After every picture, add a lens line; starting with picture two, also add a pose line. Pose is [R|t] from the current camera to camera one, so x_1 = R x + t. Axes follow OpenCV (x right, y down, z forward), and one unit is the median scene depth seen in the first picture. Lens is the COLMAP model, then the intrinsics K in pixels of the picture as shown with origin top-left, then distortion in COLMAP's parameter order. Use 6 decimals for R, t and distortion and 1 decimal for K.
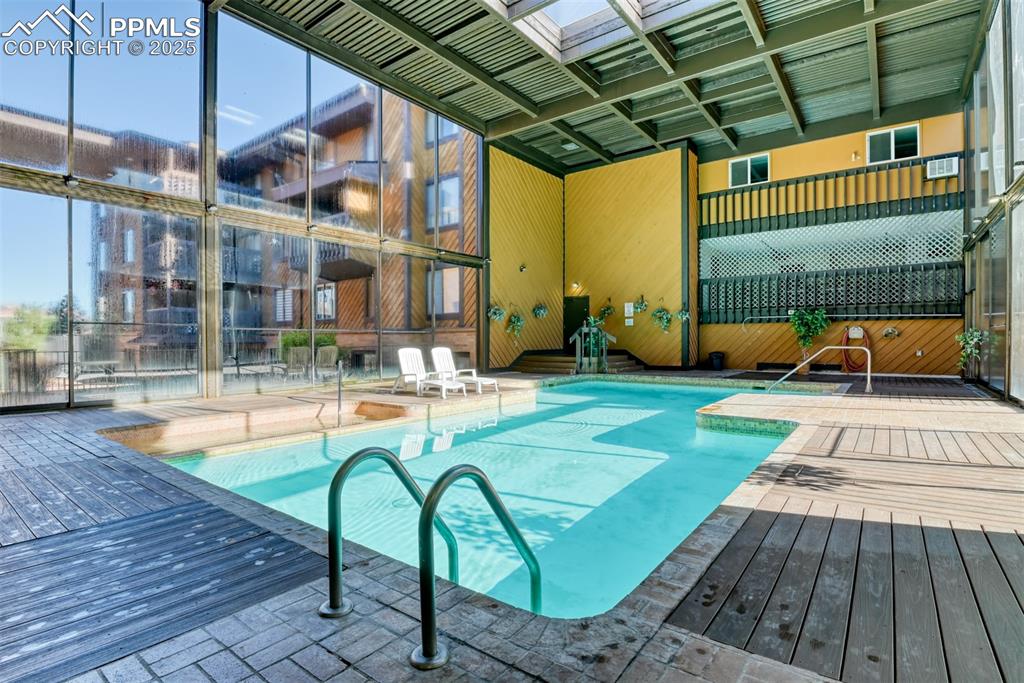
lens RADIAL K [[503.2, 0, 517.3], [0, 503.2, 341.6], [0, 0, 1]] dist [-0.022578, -0.004890]
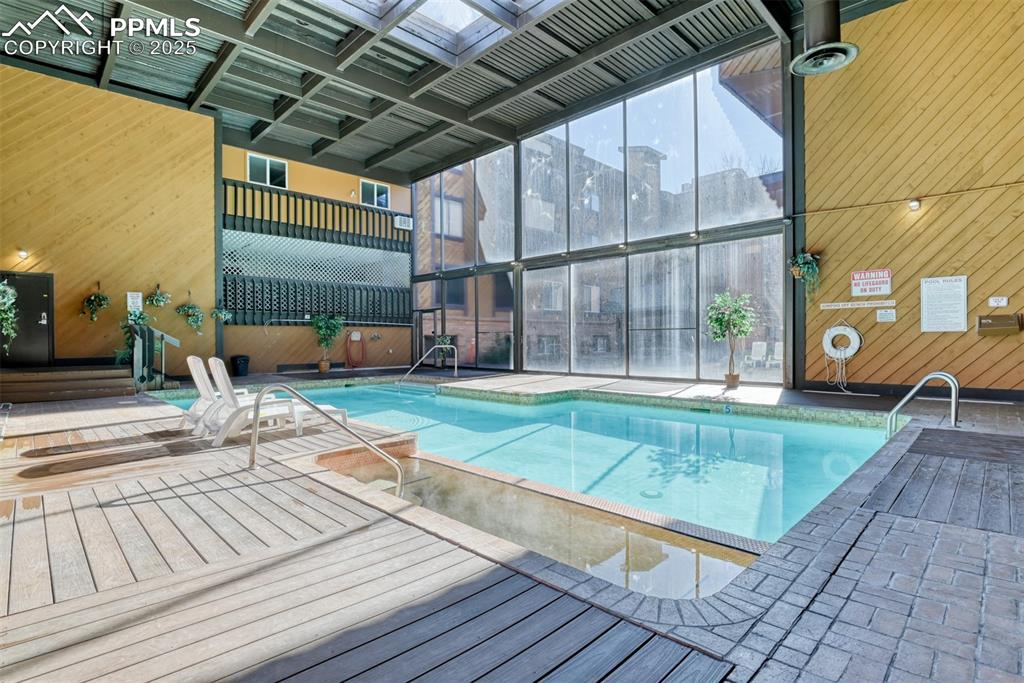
lens RADIAL K [[503.2, 0, 519.8], [0, 503.2, 341.8], [0, 0, 1]] dist [-0.022578, -0.004890]
pose [[0.121377, -0.001685, 0.992605, -0.460553], [0.013764, 0.999905, 0.000015, 0.001918], [-0.992511, 0.013661, 0.121389, 0.393358]]
